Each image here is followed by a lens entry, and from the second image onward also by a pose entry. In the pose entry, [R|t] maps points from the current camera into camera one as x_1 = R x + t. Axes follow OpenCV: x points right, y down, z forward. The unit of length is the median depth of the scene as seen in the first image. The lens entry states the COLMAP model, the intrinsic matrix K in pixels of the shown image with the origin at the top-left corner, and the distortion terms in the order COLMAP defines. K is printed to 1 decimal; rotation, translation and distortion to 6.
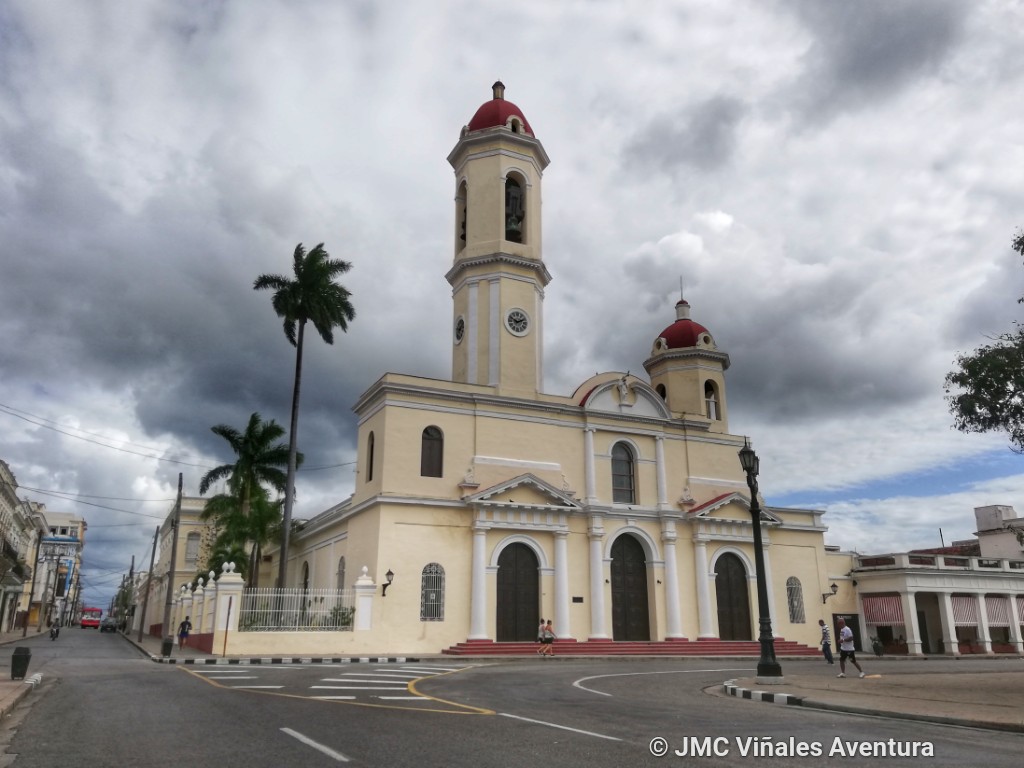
lens RADIAL K [[798.7, 0, 516.6], [0, 798.7, 384.1], [0, 0, 1]] dist [0.038989, -0.013589]
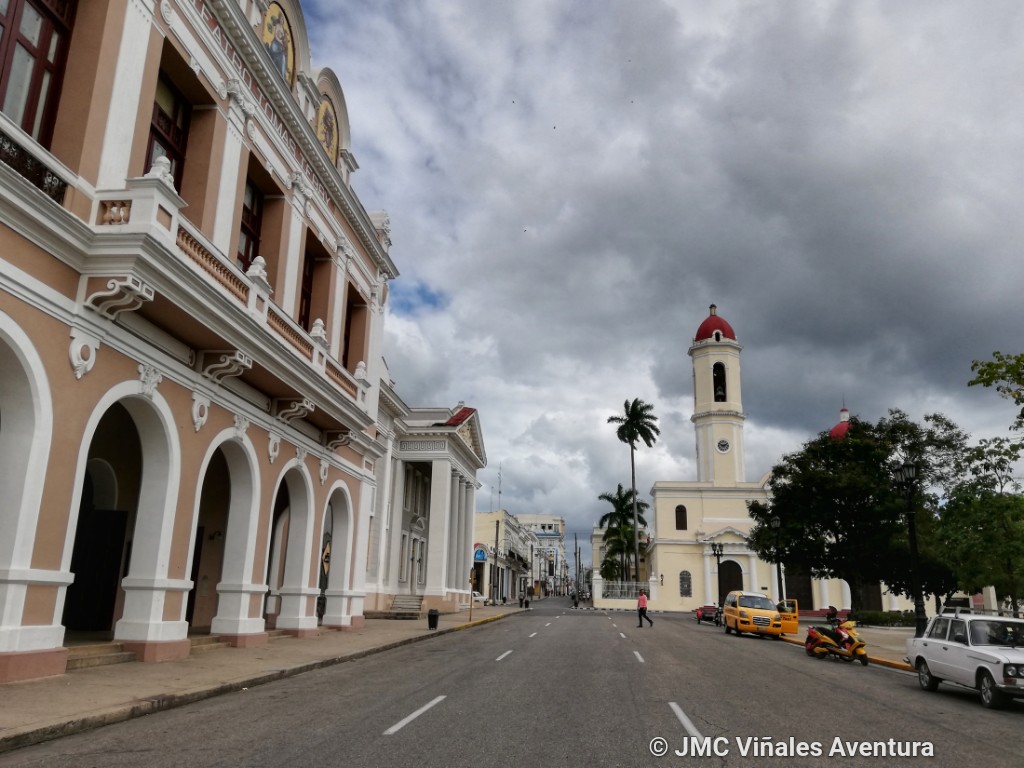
lens RADIAL K [[798.7, 0, 510.6], [0, 798.7, 382.4], [0, 0, 1]] dist [0.038989, -0.013589]
pose [[0.846747, -0.117365, -0.518888, 0.638003], [0.130554, 0.991378, -0.011190, -0.298183], [0.515727, -0.058268, 0.854769, -1.000667]]
